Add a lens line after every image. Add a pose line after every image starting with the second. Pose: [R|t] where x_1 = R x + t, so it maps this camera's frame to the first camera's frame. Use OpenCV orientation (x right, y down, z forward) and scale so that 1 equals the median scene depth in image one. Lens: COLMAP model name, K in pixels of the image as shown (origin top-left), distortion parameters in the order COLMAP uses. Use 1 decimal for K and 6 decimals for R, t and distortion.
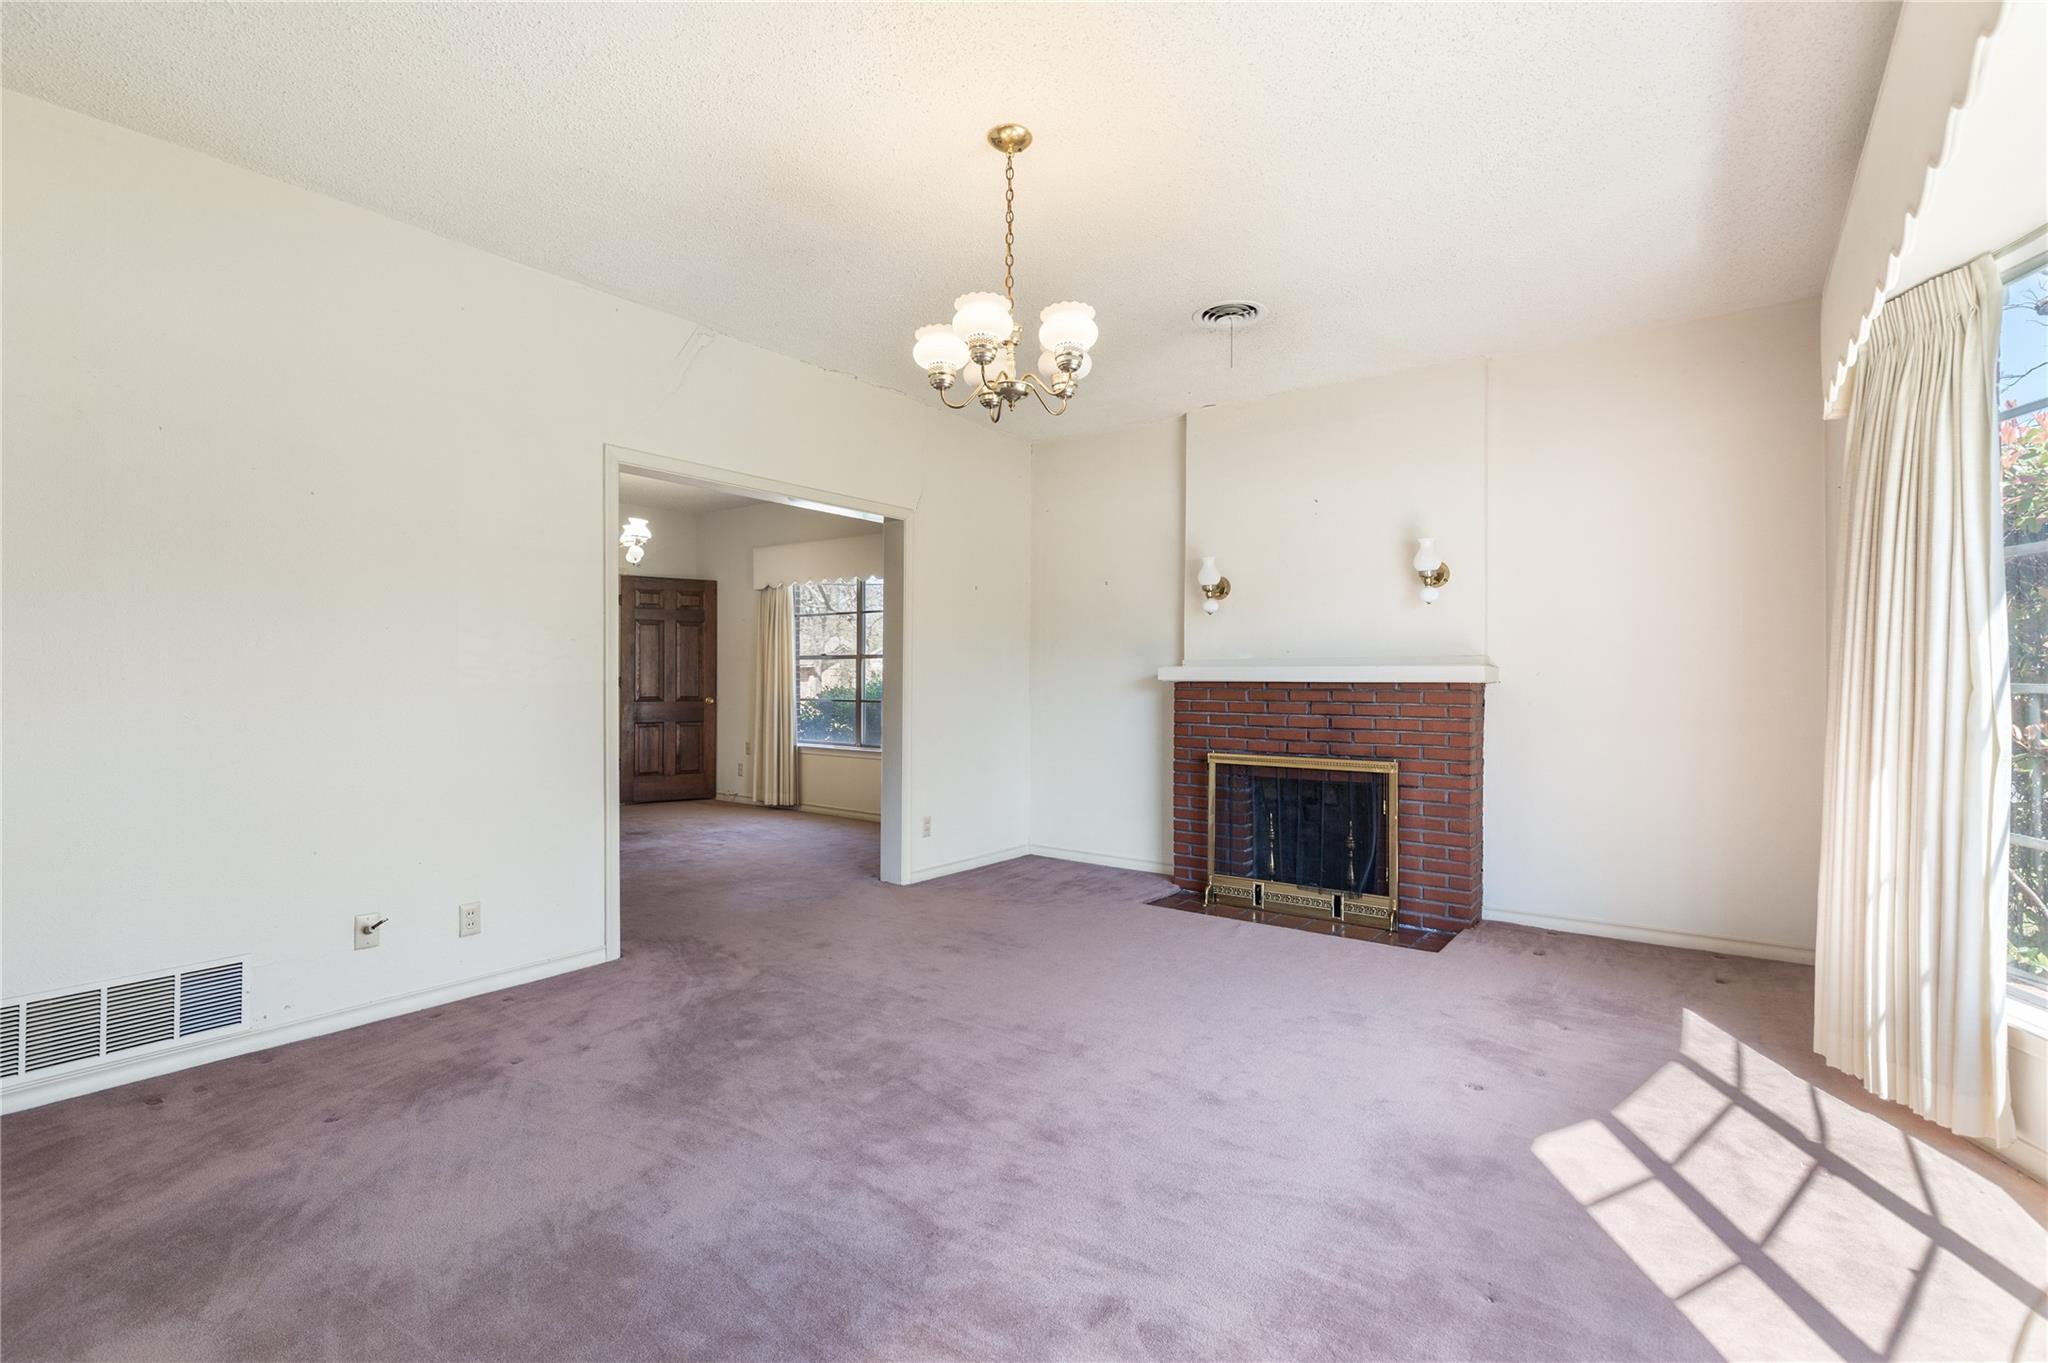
lens RADIAL K [[932.3, 0, 1027.8], [0, 932.3, 685.0], [0, 0, 1]] dist [0.020736, 0.000067]
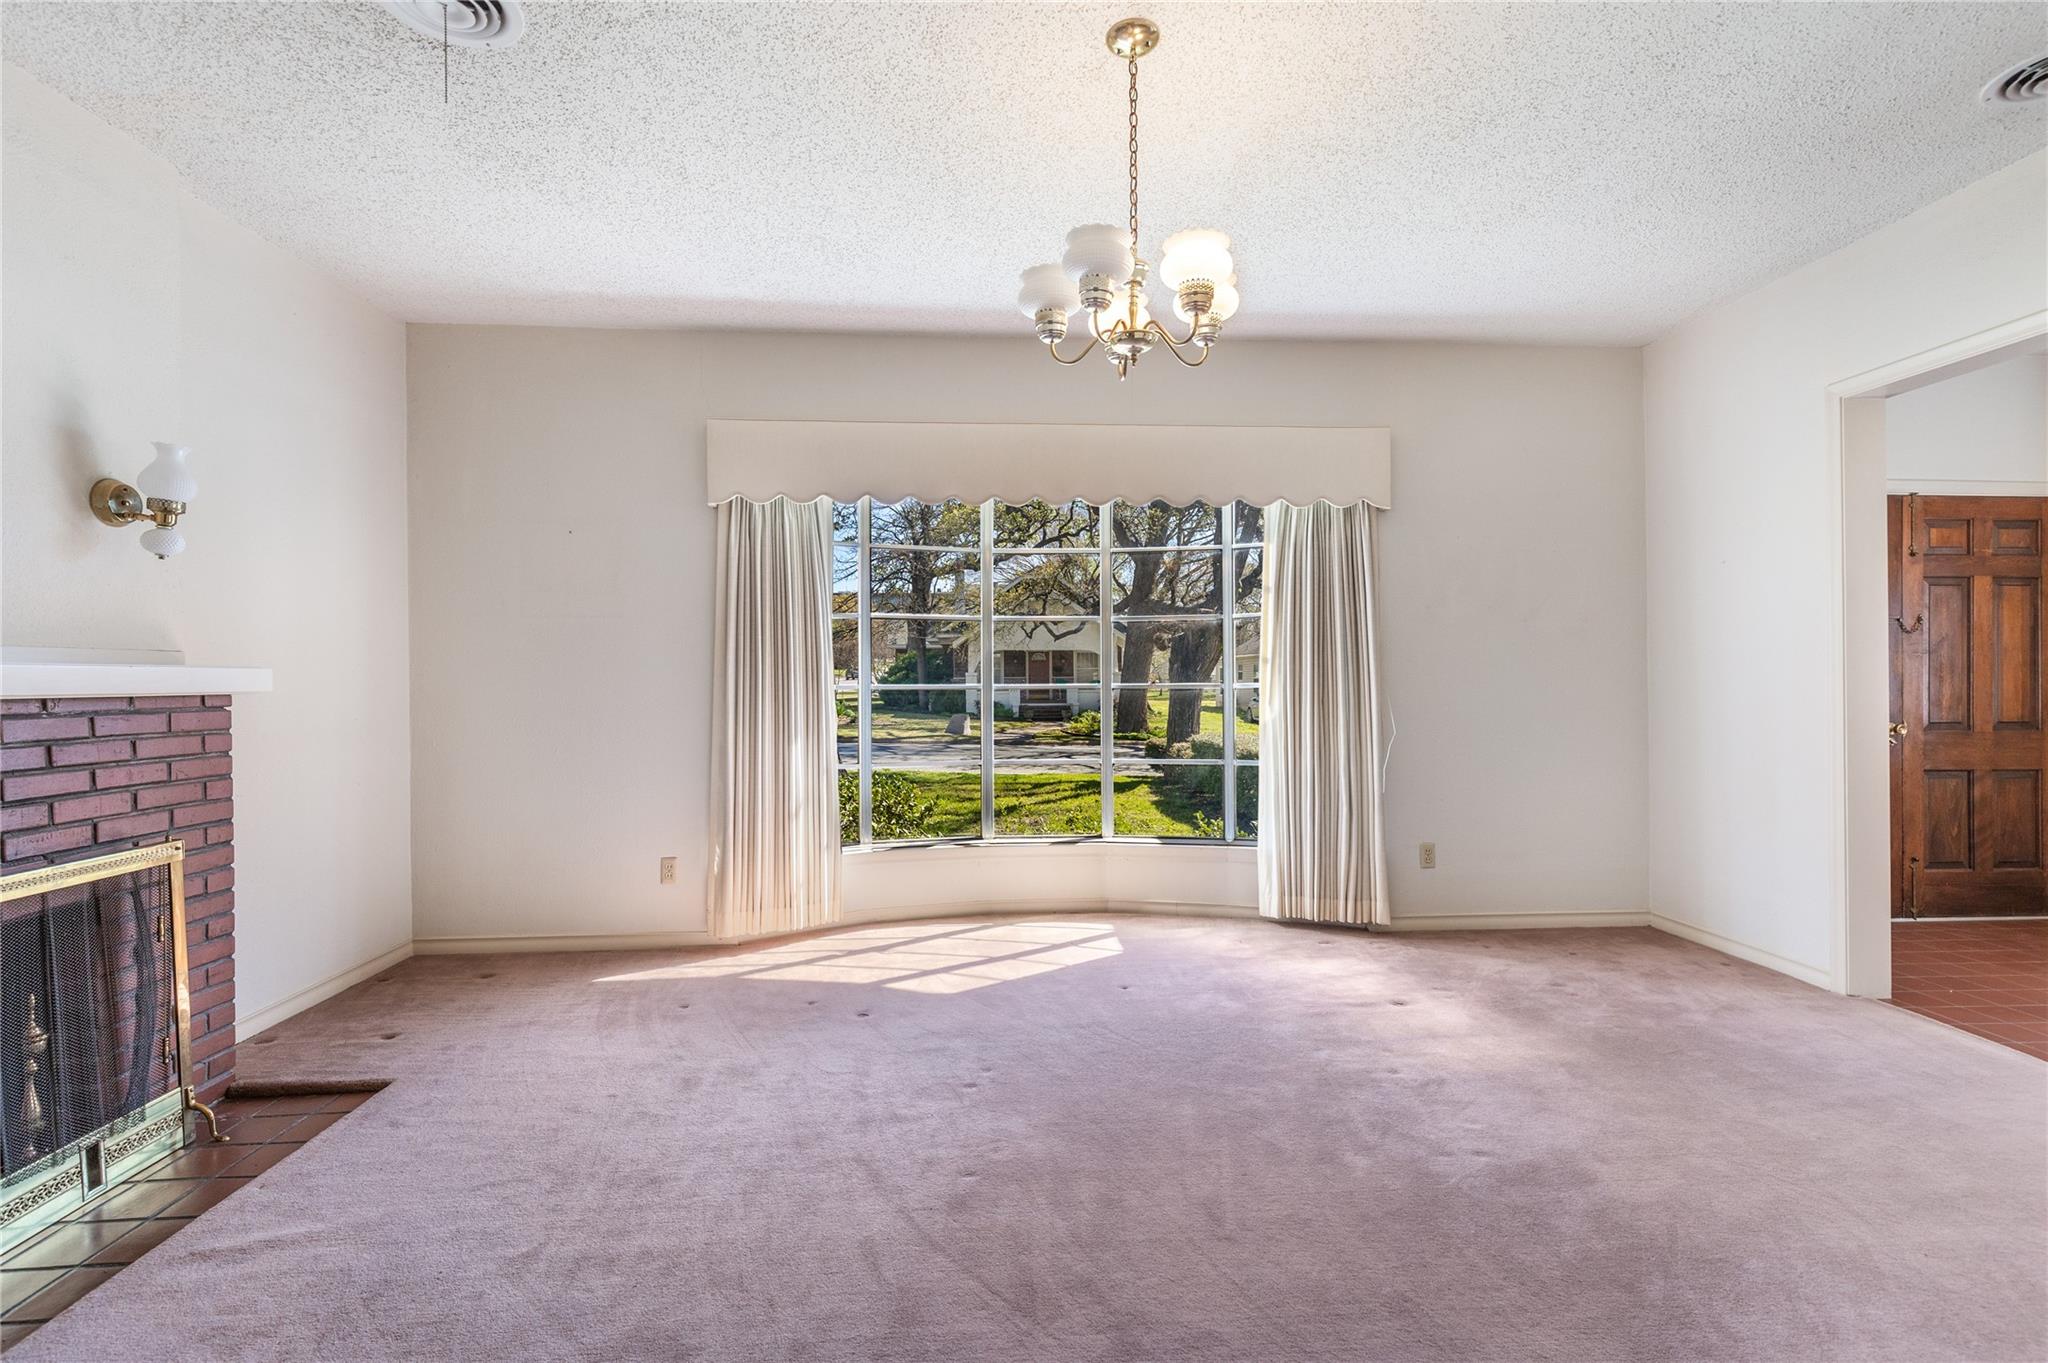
lens RADIAL K [[932.3, 0, 1028.9], [0, 932.3, 685.2], [0, 0, 1]] dist [0.020736, 0.000067]
pose [[-0.648859, 0.002847, 0.760903, -0.594955], [0.012267, 0.999902, 0.006720, -0.011303], [-0.760809, 0.013695, -0.648831, 1.610936]]
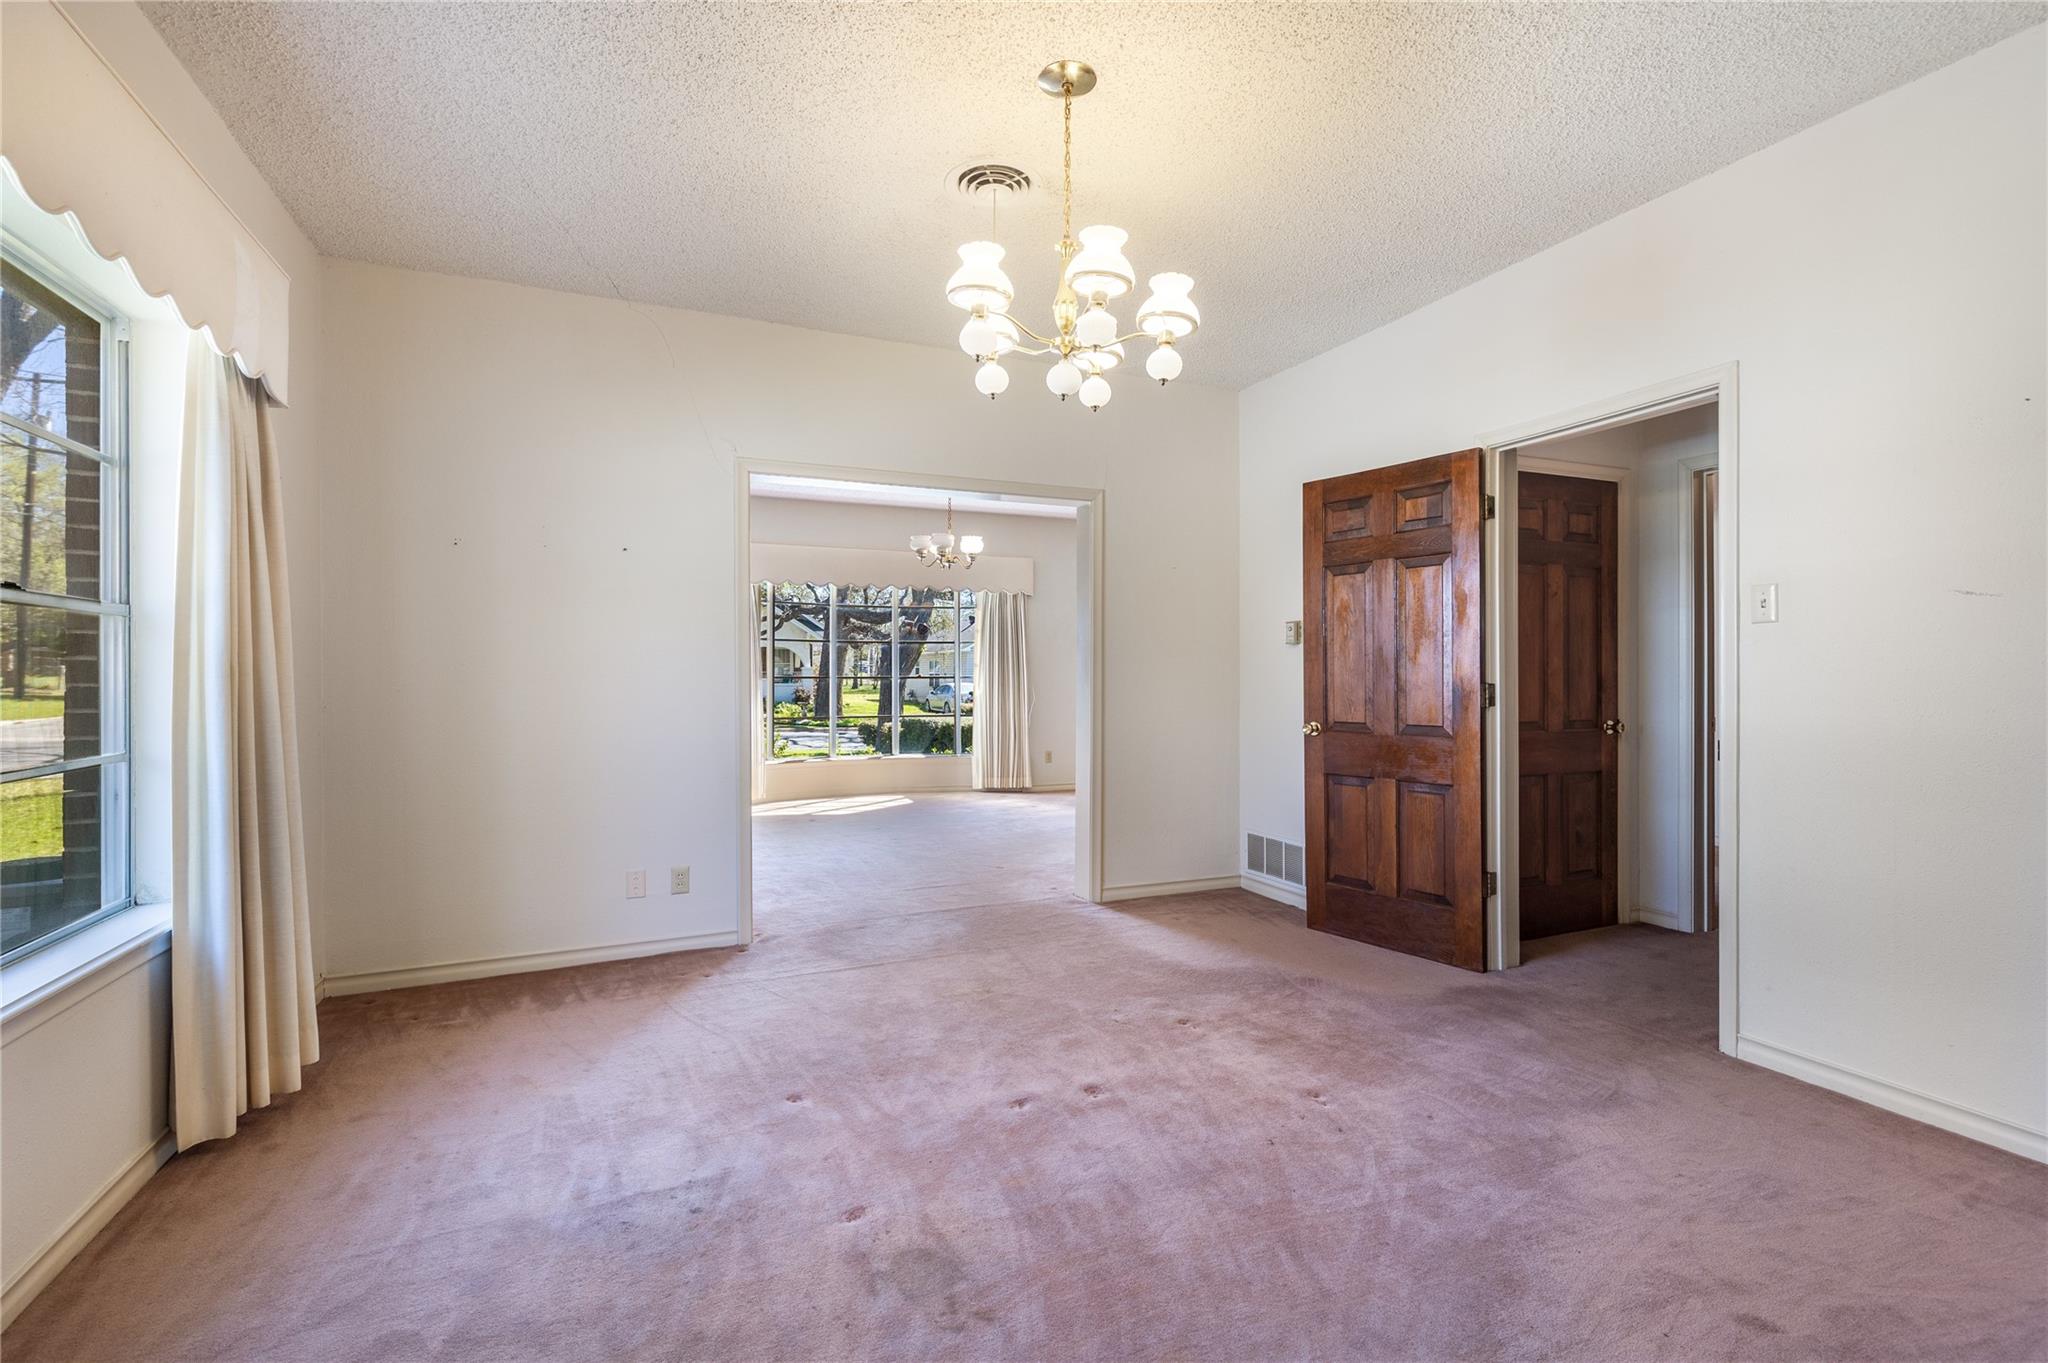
lens RADIAL K [[932.3, 0, 1024.4], [0, 932.3, 679.9], [0, 0, 1]] dist [0.020736, 0.000067]
pose [[-0.866326, -0.001423, 0.499478, -1.443765], [0.004857, 0.999925, 0.011274, -0.023912], [-0.499456, 0.012193, -0.866253, 3.052434]]
